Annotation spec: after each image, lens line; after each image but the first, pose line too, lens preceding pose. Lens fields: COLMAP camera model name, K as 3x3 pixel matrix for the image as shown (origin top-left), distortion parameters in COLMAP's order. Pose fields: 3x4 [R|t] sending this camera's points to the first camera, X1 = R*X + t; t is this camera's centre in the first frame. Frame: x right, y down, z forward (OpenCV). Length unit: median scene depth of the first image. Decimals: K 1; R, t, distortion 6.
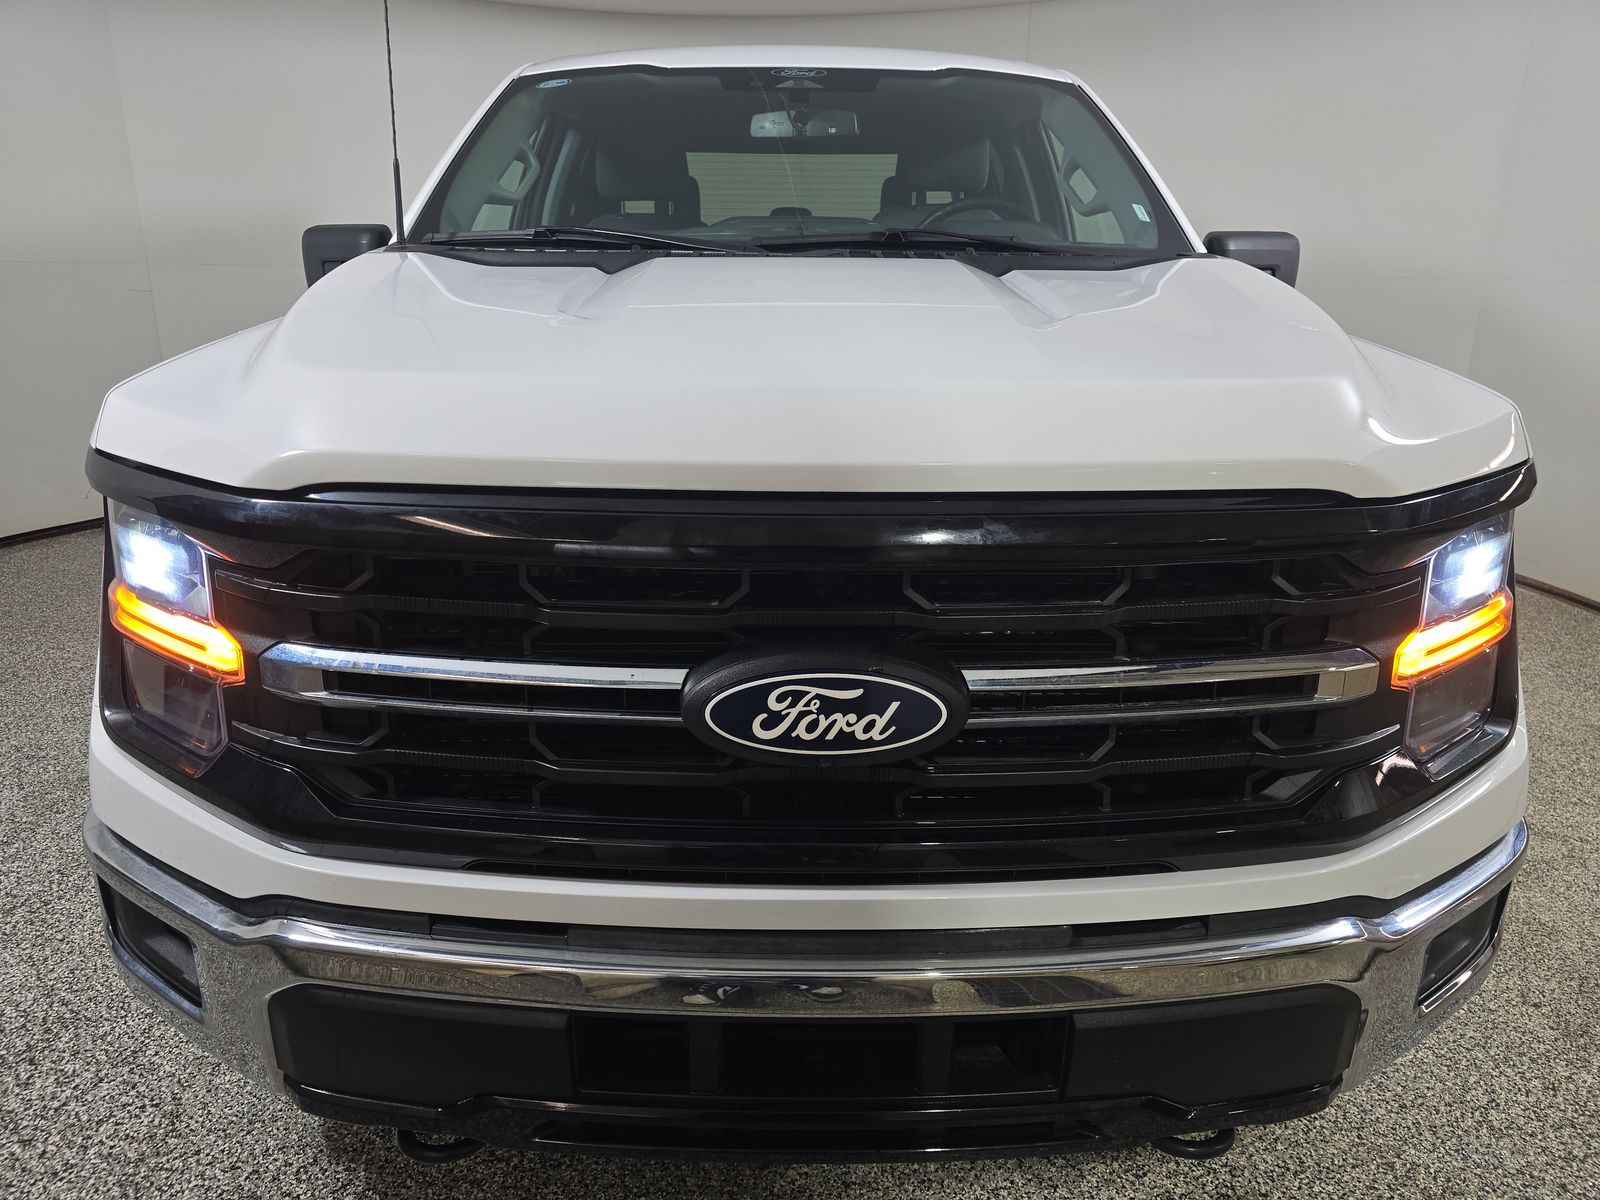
lens RADIAL K [[1078.1, 0, 795.7], [0, 1078.1, 605.5], [0, 0, 1]] dist [0.048392, -0.009195]
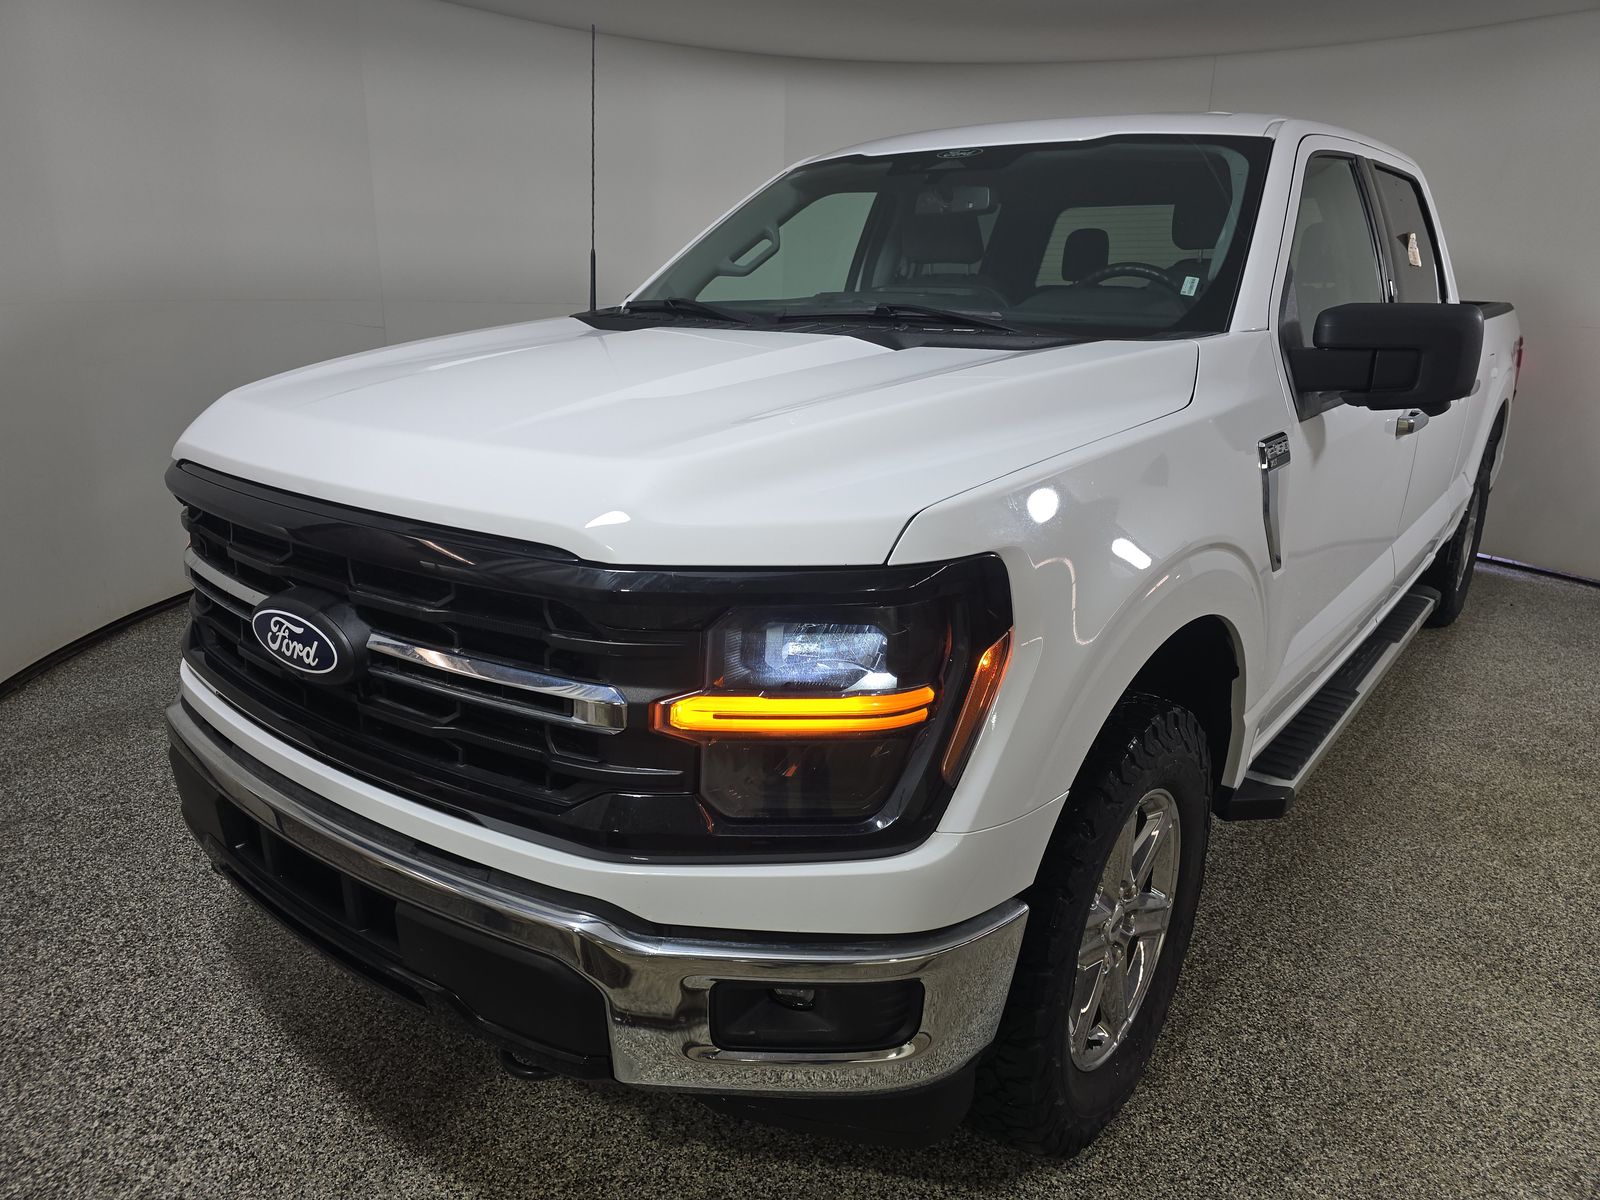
lens RADIAL K [[1078.1, 0, 801.2], [0, 1078.1, 605.5], [0, 0, 1]] dist [0.048392, -0.009195]
pose [[0.780327, 0.177649, -0.599609, 1.490099], [-0.192907, 0.980425, 0.039428, -0.145801], [0.594875, 0.084902, 0.799322, 0.194064]]
